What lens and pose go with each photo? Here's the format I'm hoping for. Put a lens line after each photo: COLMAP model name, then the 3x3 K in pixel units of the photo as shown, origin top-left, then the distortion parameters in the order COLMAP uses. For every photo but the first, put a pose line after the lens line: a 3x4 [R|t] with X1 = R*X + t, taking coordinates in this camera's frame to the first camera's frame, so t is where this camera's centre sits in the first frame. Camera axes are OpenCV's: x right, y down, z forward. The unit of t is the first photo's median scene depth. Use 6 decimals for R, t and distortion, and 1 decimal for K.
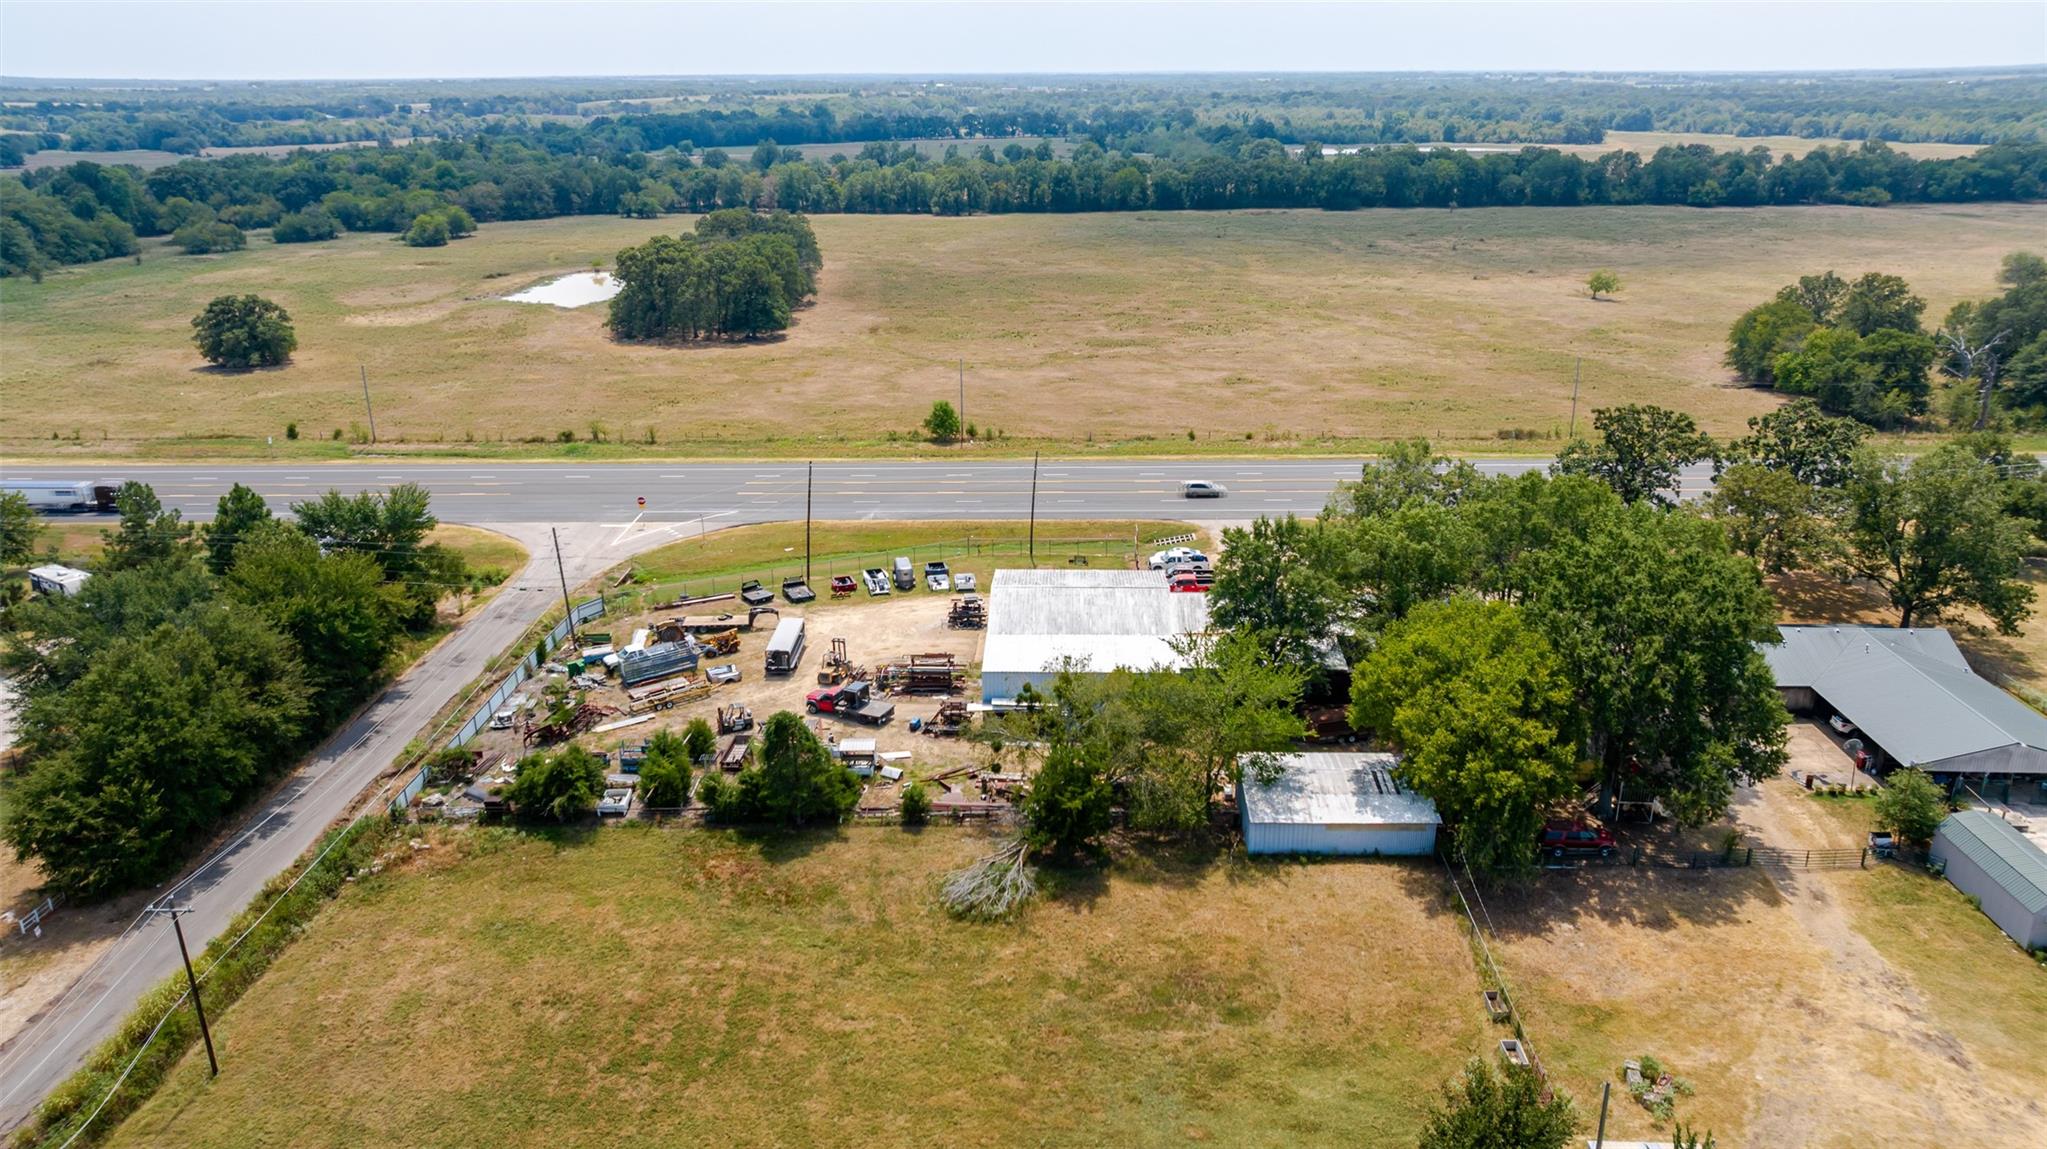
lens RADIAL K [[1423.9, 0, 1023.5], [0, 1423.9, 574.5], [0, 0, 1]] dist [-0.017851, 0.002740]
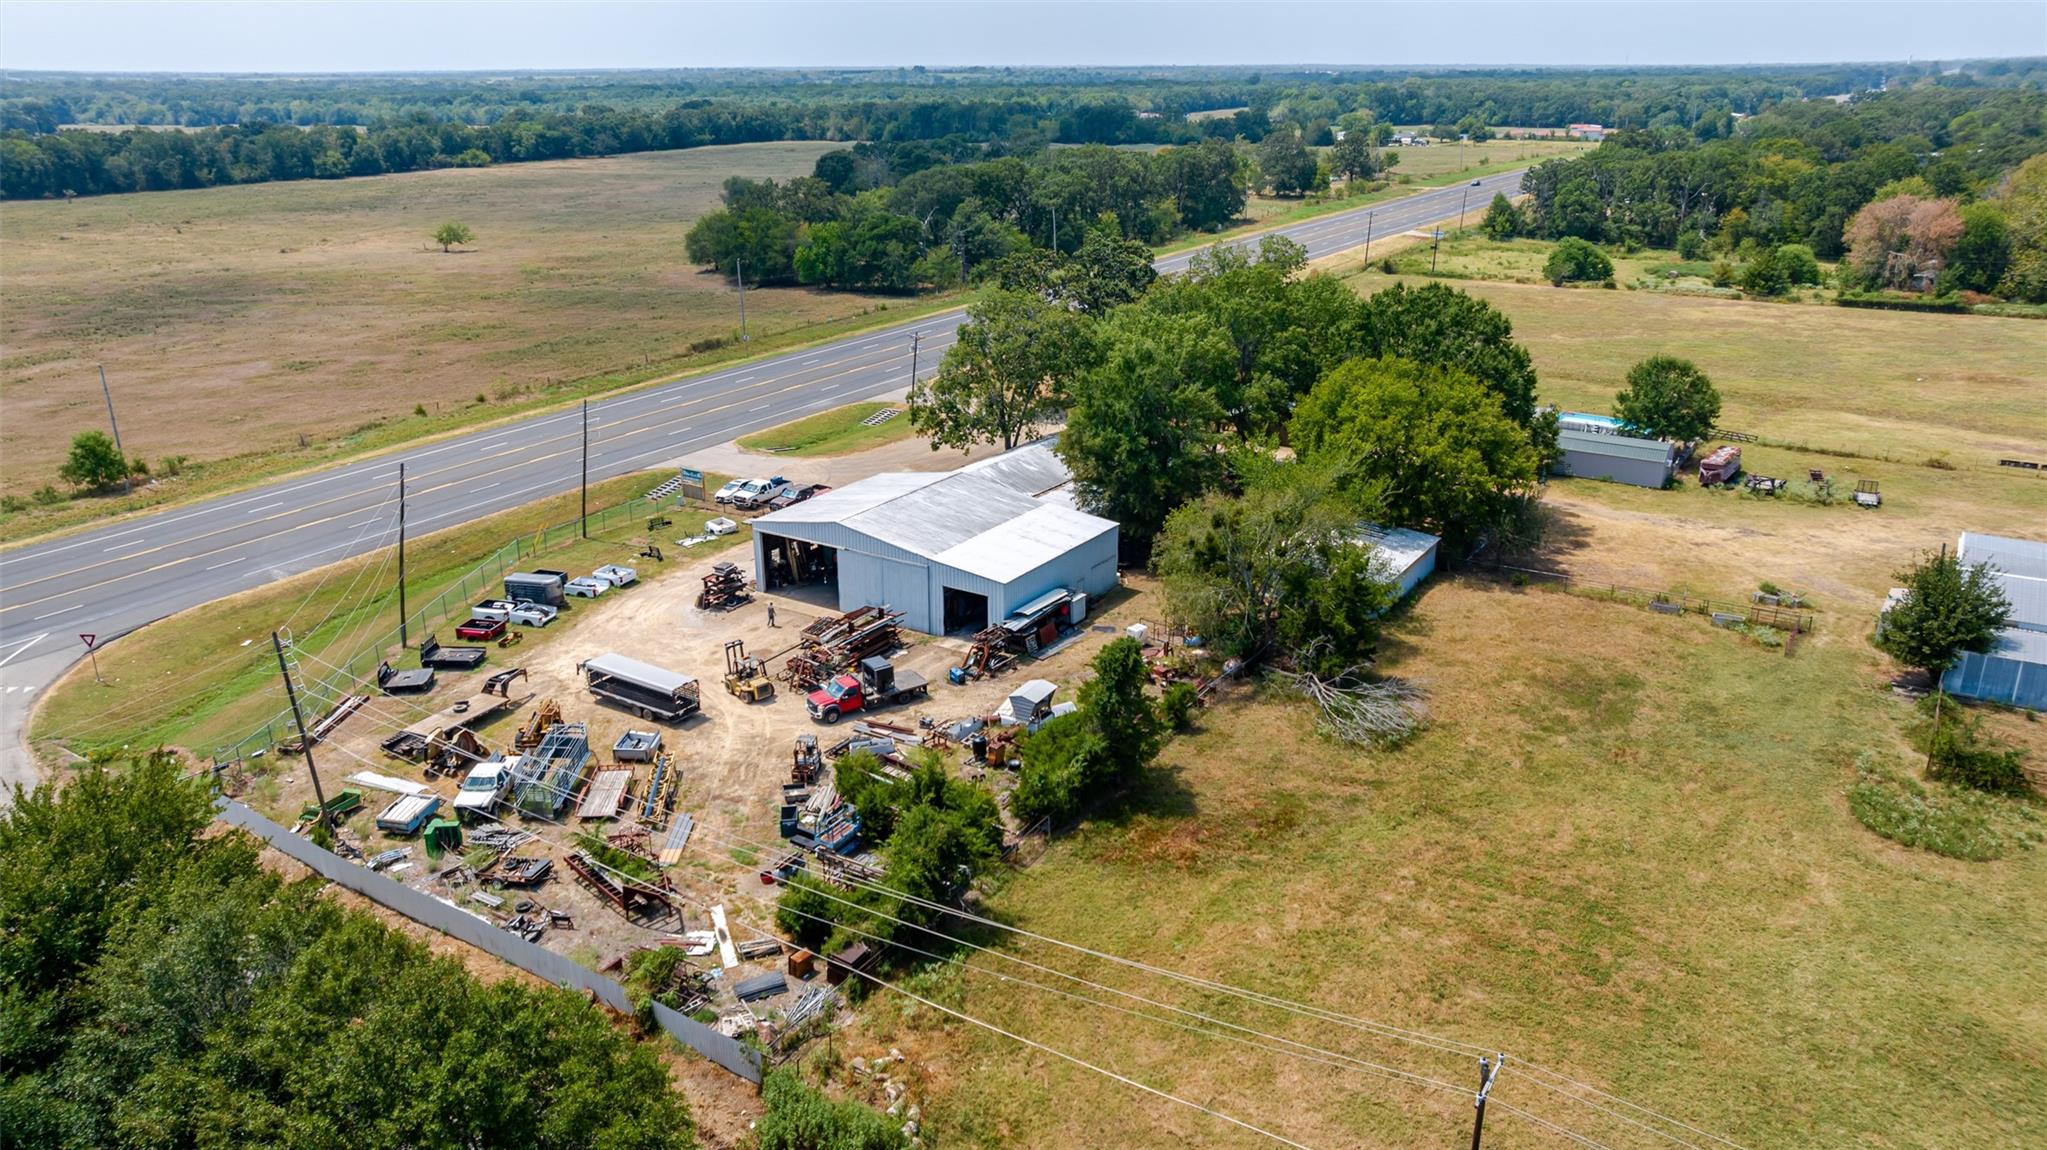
lens RADIAL K [[1423.9, 0, 1023.5], [0, 1423.9, 575.0], [0, 0, 1]] dist [-0.017851, 0.002740]
pose [[0.514299, -0.283479, 0.809405, -0.553248], [0.284987, 0.946648, 0.150464, -0.047754], [-0.808875, 0.153286, 0.567648, 0.399611]]
